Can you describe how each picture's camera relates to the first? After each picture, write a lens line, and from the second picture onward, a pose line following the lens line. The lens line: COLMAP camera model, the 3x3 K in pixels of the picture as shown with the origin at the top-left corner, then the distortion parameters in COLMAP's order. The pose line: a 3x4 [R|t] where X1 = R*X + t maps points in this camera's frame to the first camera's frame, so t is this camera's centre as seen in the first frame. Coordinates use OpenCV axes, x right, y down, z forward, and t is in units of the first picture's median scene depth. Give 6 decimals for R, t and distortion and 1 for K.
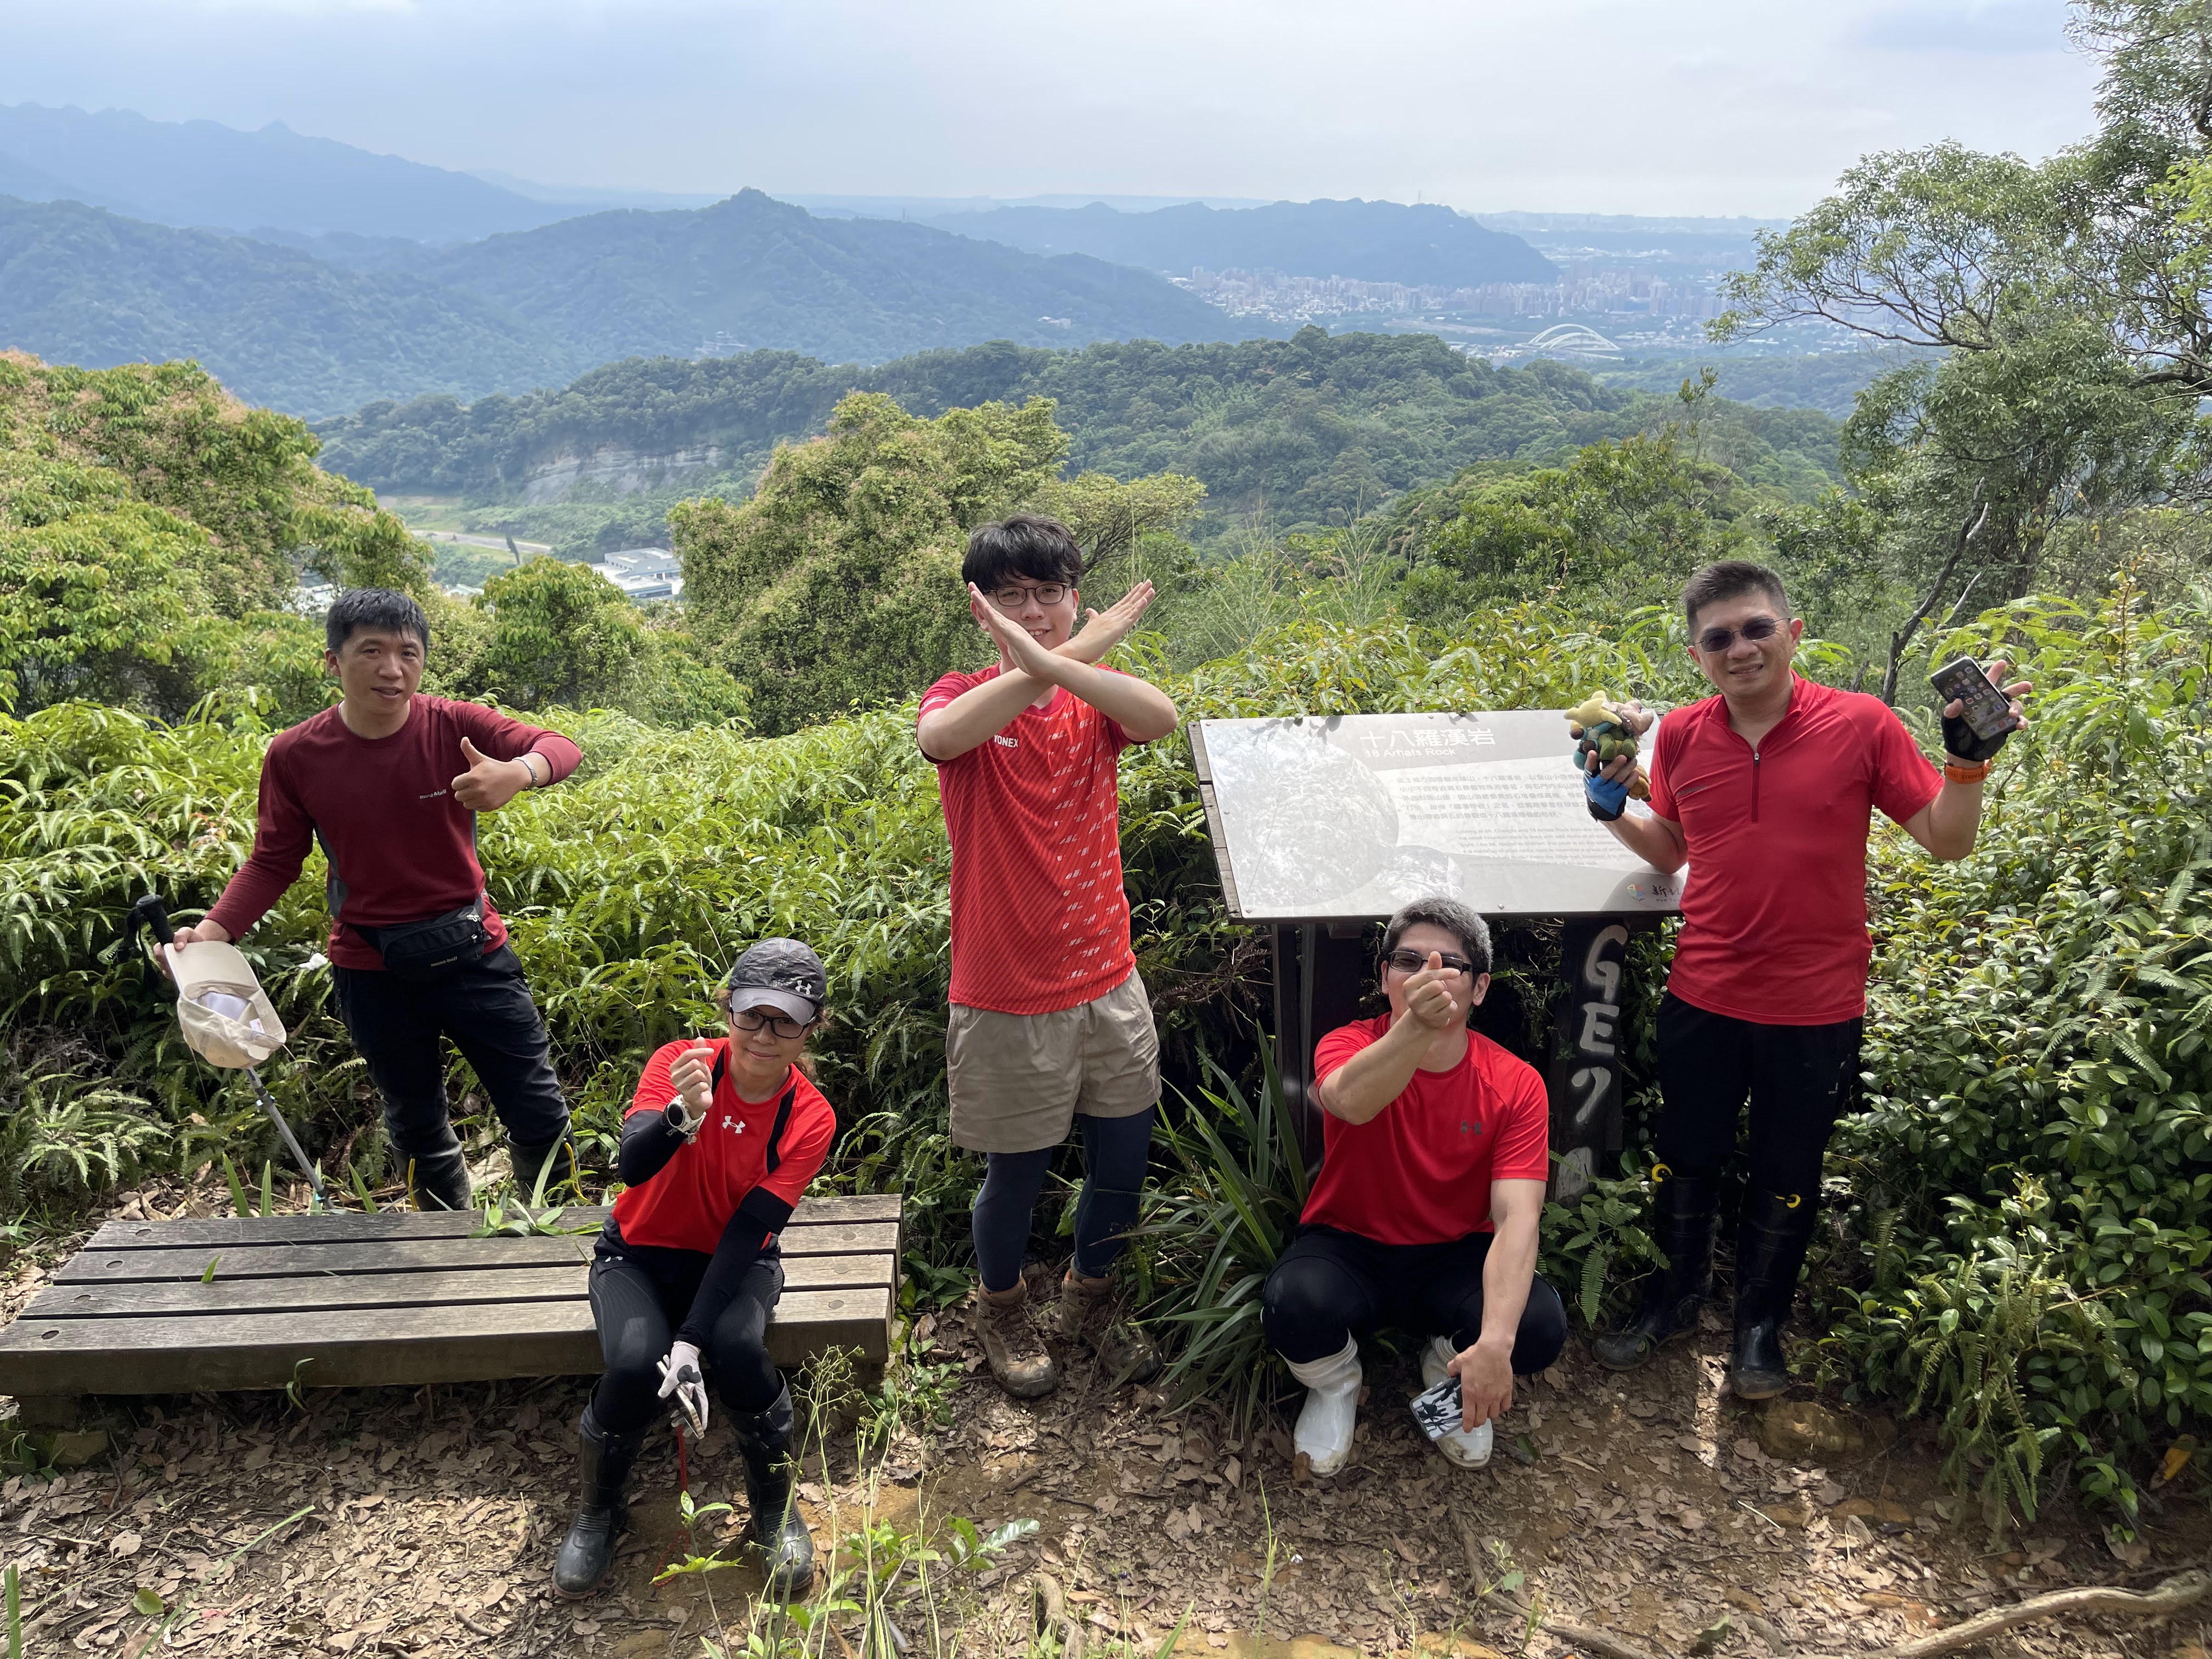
lens RADIAL K [[1721.5, 0, 1114.4], [0, 1721.5, 828.6], [0, 0, 1]] dist [0.074740, -0.103332]
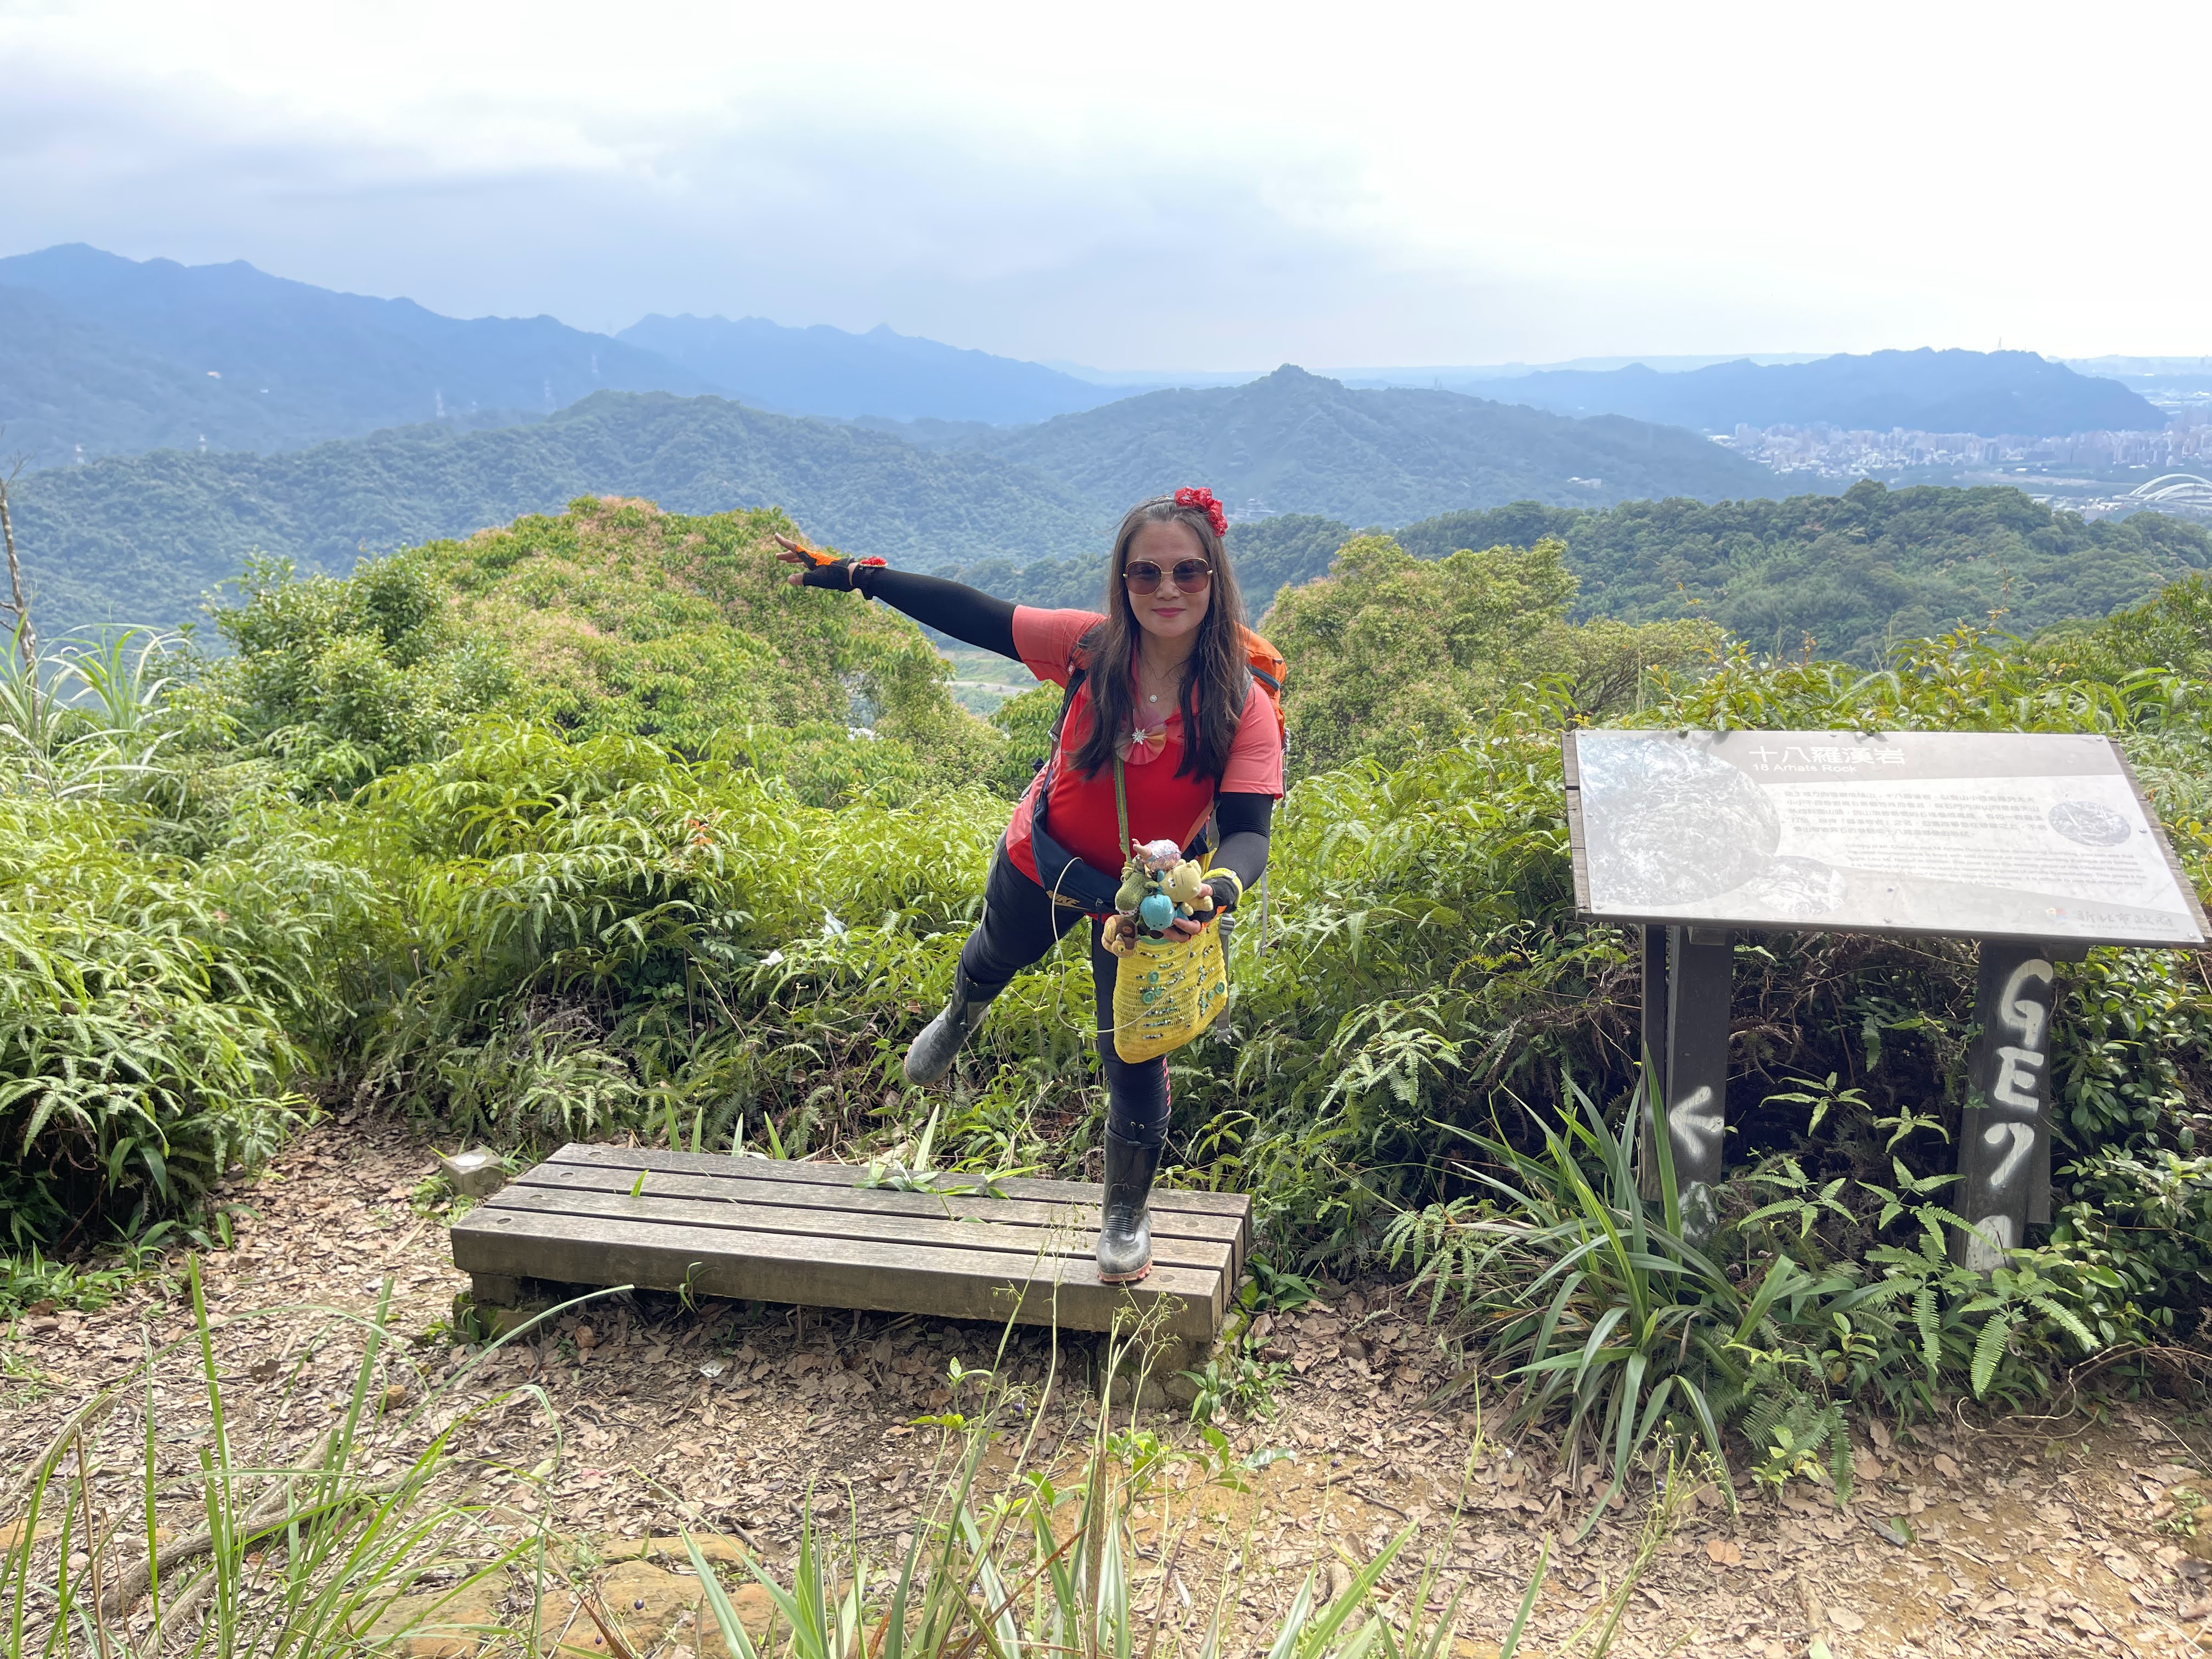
lens RADIAL K [[1718.5, 0, 1106.0], [0, 1718.5, 829.5], [0, 0, 1]] dist [0.080967, -0.117151]
pose [[0.955980, 0.042624, -0.290321, 0.077806], [-0.068087, 0.994612, -0.078174, 0.082360], [0.285425, 0.094499, 0.953731, -0.002799]]
